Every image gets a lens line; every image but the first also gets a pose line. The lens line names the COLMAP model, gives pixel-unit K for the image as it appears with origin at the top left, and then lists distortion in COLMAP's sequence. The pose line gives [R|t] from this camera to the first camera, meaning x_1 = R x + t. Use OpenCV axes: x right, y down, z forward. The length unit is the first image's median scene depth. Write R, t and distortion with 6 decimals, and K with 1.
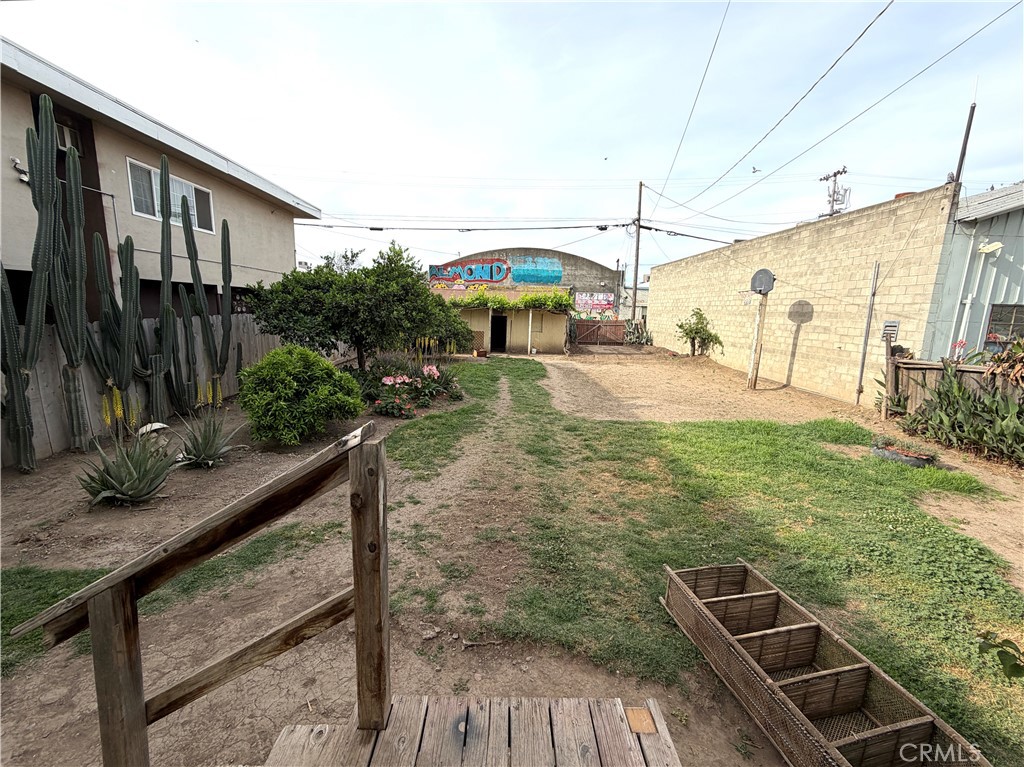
lens RADIAL K [[418.5, 0, 505.7], [0, 418.5, 386.6], [0, 0, 1]] dist [0.000441, 0.000784]
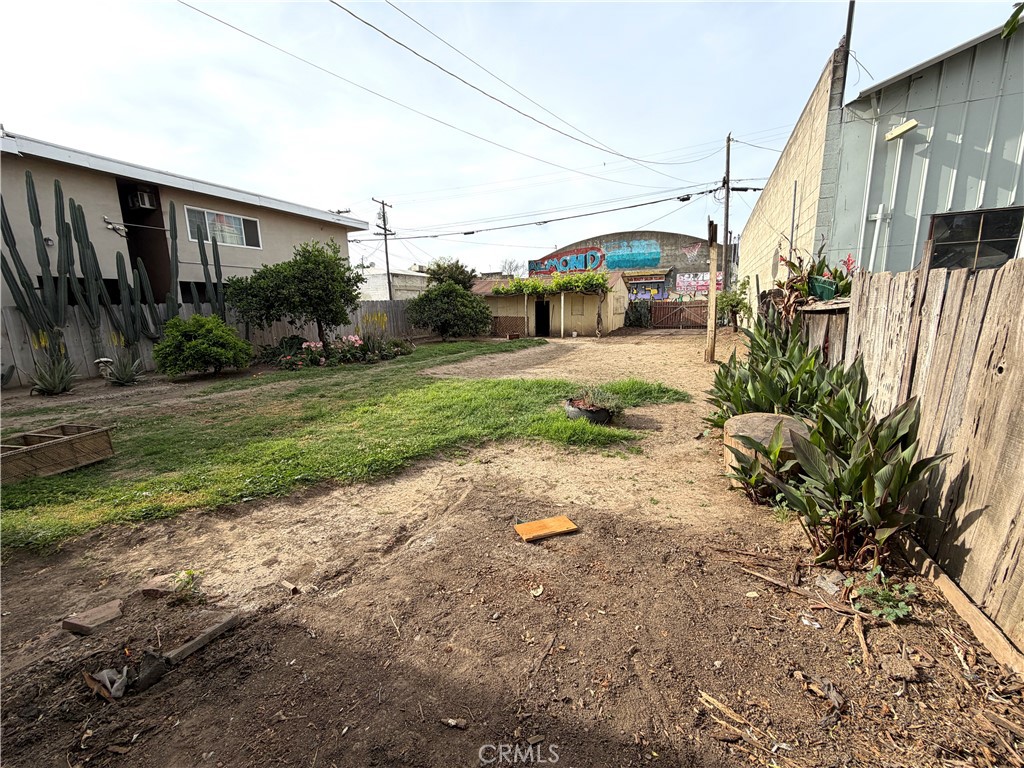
lens RADIAL K [[418.5, 0, 510.2], [0, 418.5, 381.1], [0, 0, 1]] dist [0.000441, 0.000784]
pose [[0.896358, 0.023632, -0.442700, 0.585036], [-0.031592, 0.999444, -0.010615, 0.062016], [0.442203, 0.023501, 0.896607, 0.084760]]
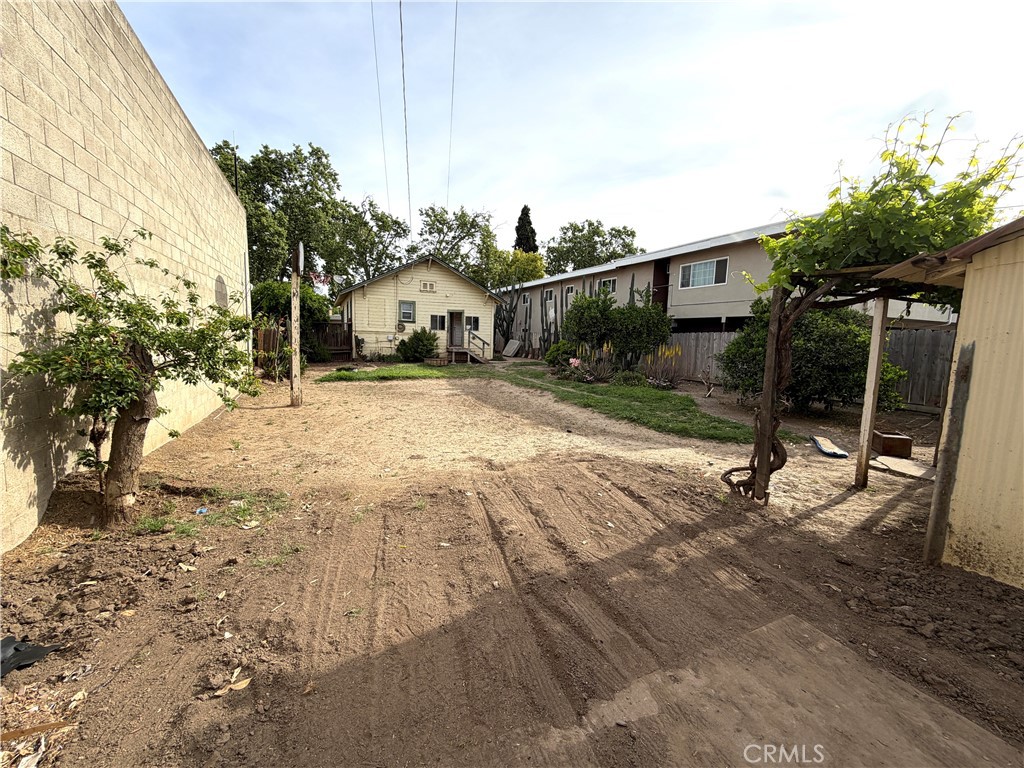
lens RADIAL K [[418.5, 0, 498.7], [0, 418.5, 379.4], [0, 0, 1]] dist [0.000441, 0.000784]
pose [[-0.914031, -0.006662, -0.405589, 0.587239], [-0.122914, 0.957408, 0.261271, -0.268779], [0.386574, 0.288663, -0.875919, 1.754809]]
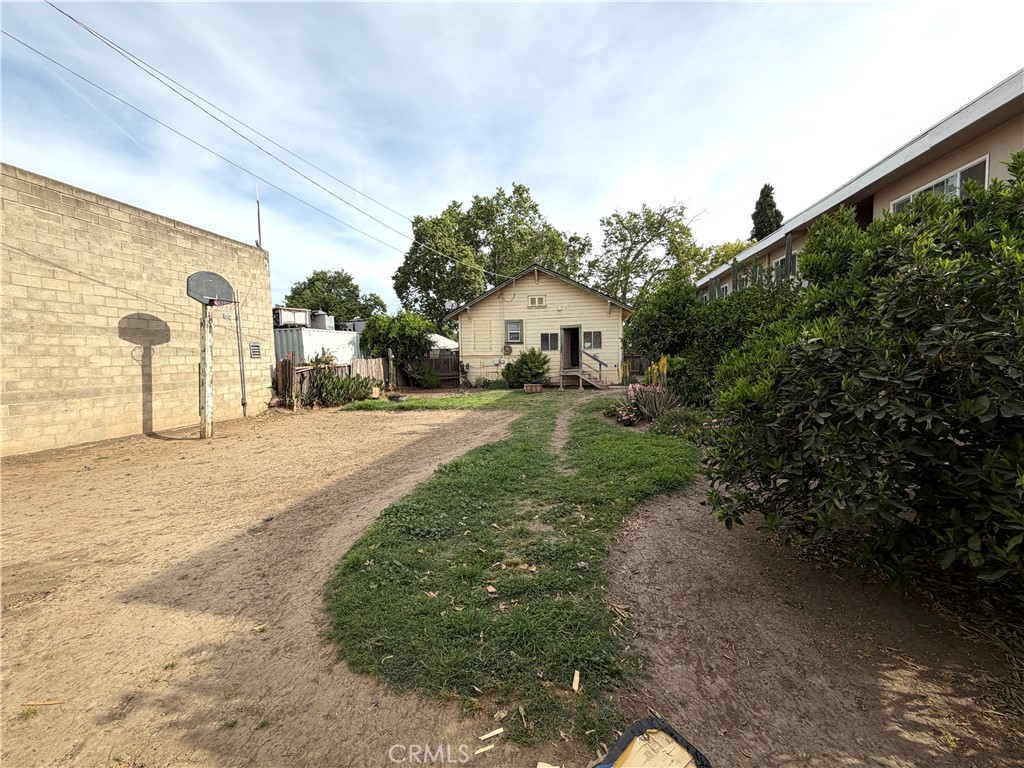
lens RADIAL K [[418.5, 0, 509.8], [0, 418.5, 381.2], [0, 0, 1]] dist [0.000441, 0.000784]
pose [[-0.982253, -0.014420, 0.187006, -0.044566], [0.031961, 0.969590, 0.242640, -0.238908], [-0.184818, 0.244311, -0.951922, 1.541849]]
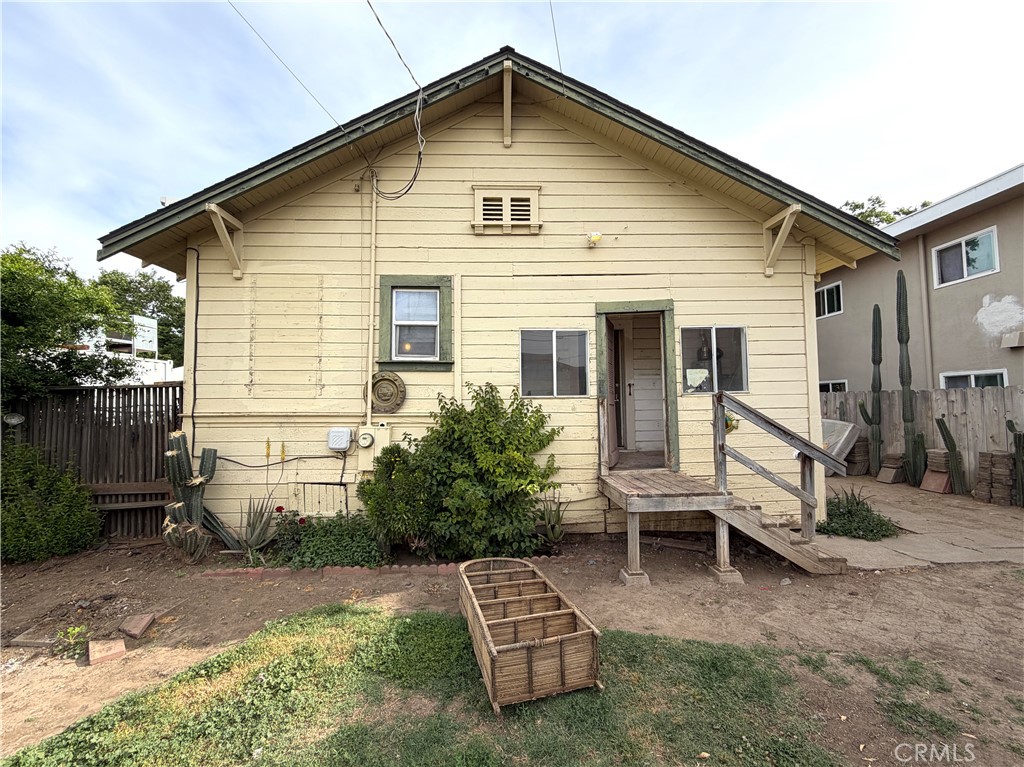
lens RADIAL K [[418.5, 0, 508.2], [0, 418.5, 382.5], [0, 0, 1]] dist [0.000441, 0.000784]
pose [[-0.999200, -0.012319, -0.038043, 0.160332], [-0.017424, 0.990428, 0.136925, -0.037841], [0.035992, 0.137478, -0.989851, 0.416405]]
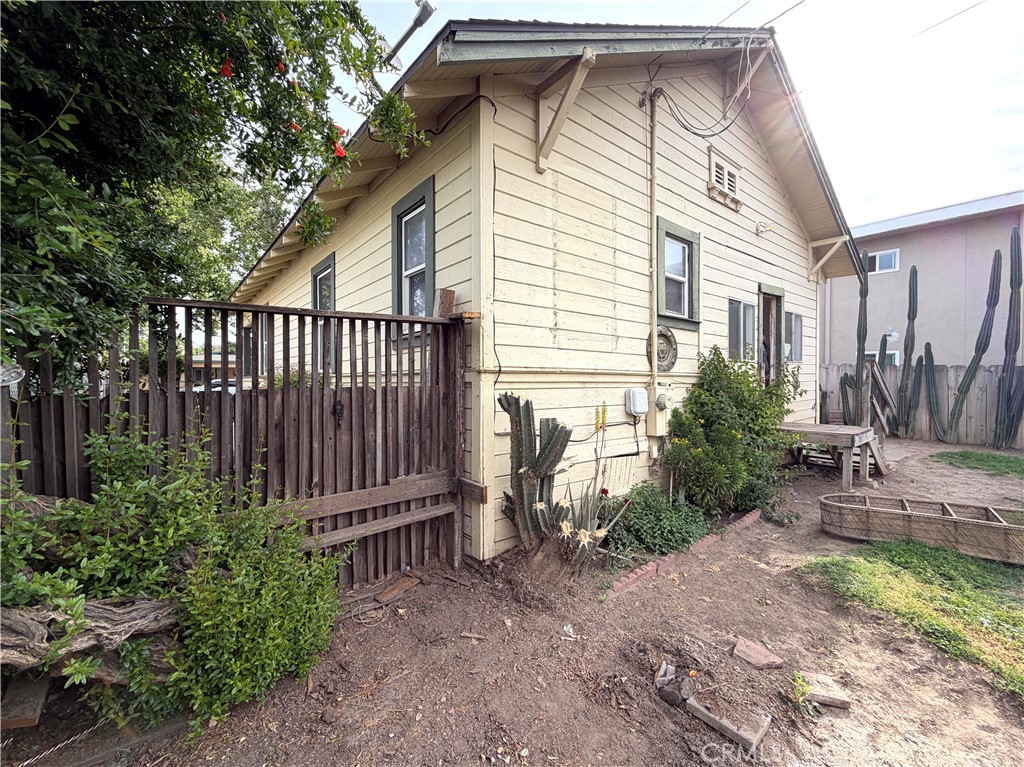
lens RADIAL K [[418.5, 0, 505.6], [0, 418.5, 379.3], [0, 0, 1]] dist [0.000441, 0.000784]
pose [[-0.779828, -0.017160, -0.625758, 0.582434], [-0.135212, 0.980645, 0.141610, 0.019381], [0.611217, 0.195041, -0.767055, 0.222326]]
